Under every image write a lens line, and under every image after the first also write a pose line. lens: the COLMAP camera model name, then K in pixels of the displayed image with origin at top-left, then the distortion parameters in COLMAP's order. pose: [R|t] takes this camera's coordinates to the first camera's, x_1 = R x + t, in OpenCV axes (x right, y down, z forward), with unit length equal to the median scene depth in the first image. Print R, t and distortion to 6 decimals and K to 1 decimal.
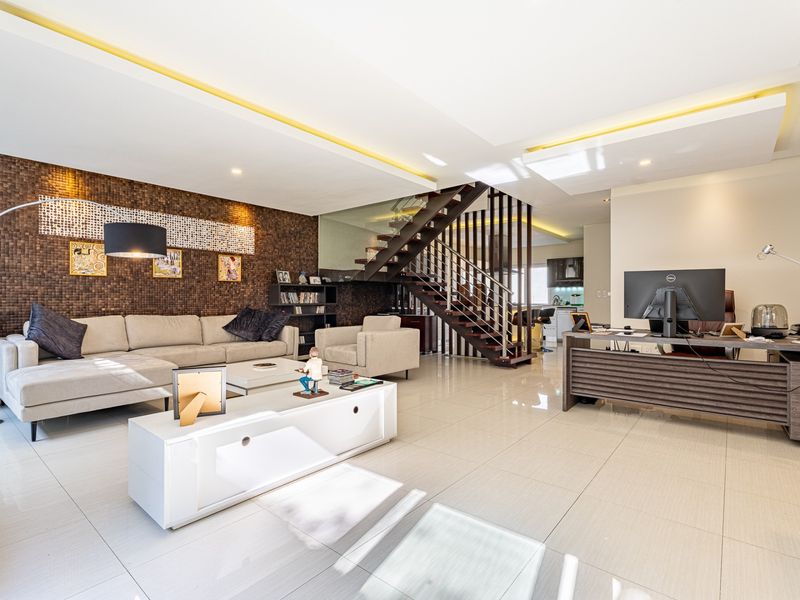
lens RADIAL K [[402.9, 0, 405.5], [0, 402.9, 298.4], [0, 0, 1]] dist [-0.001233, 0.004088]
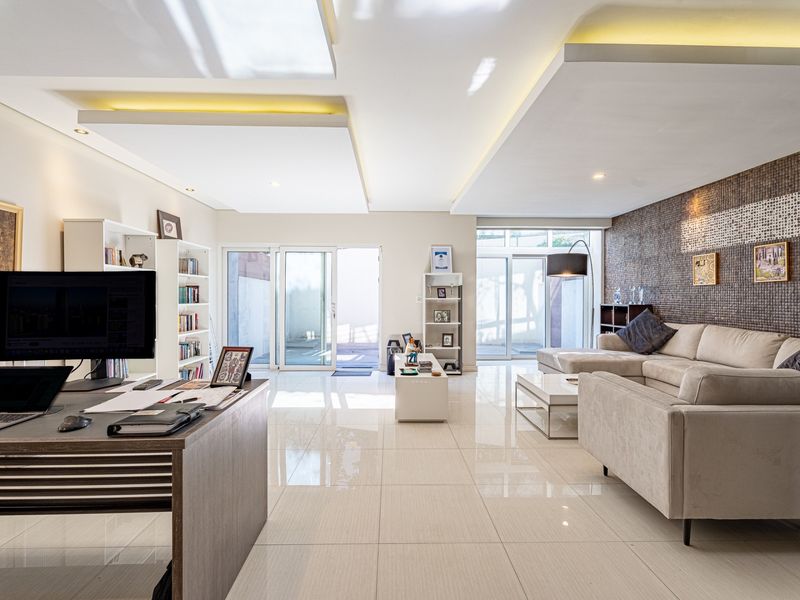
lens RADIAL K [[402.9, 0, 396.1], [0, 402.9, 300.1], [0, 0, 1]] dist [-0.001233, 0.004088]
pose [[-0.766143, 0.007557, -0.642625, 0.427495], [0.002973, 0.999962, 0.008215, -0.024037], [0.642663, 0.004383, -0.766137, 1.084202]]
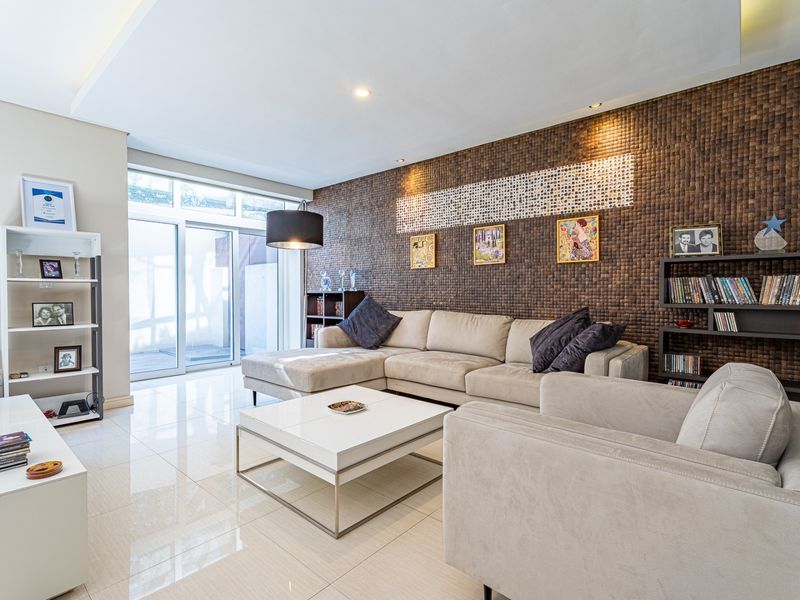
lens RADIAL K [[402.9, 0, 400.6], [0, 402.9, 299.7], [0, 0, 1]] dist [-0.001233, 0.004088]
pose [[-0.036957, 0.022251, -0.999069, 0.167806], [0.001858, 0.999752, 0.022198, -0.001756], [0.999315, -0.001036, -0.036989, 0.826072]]
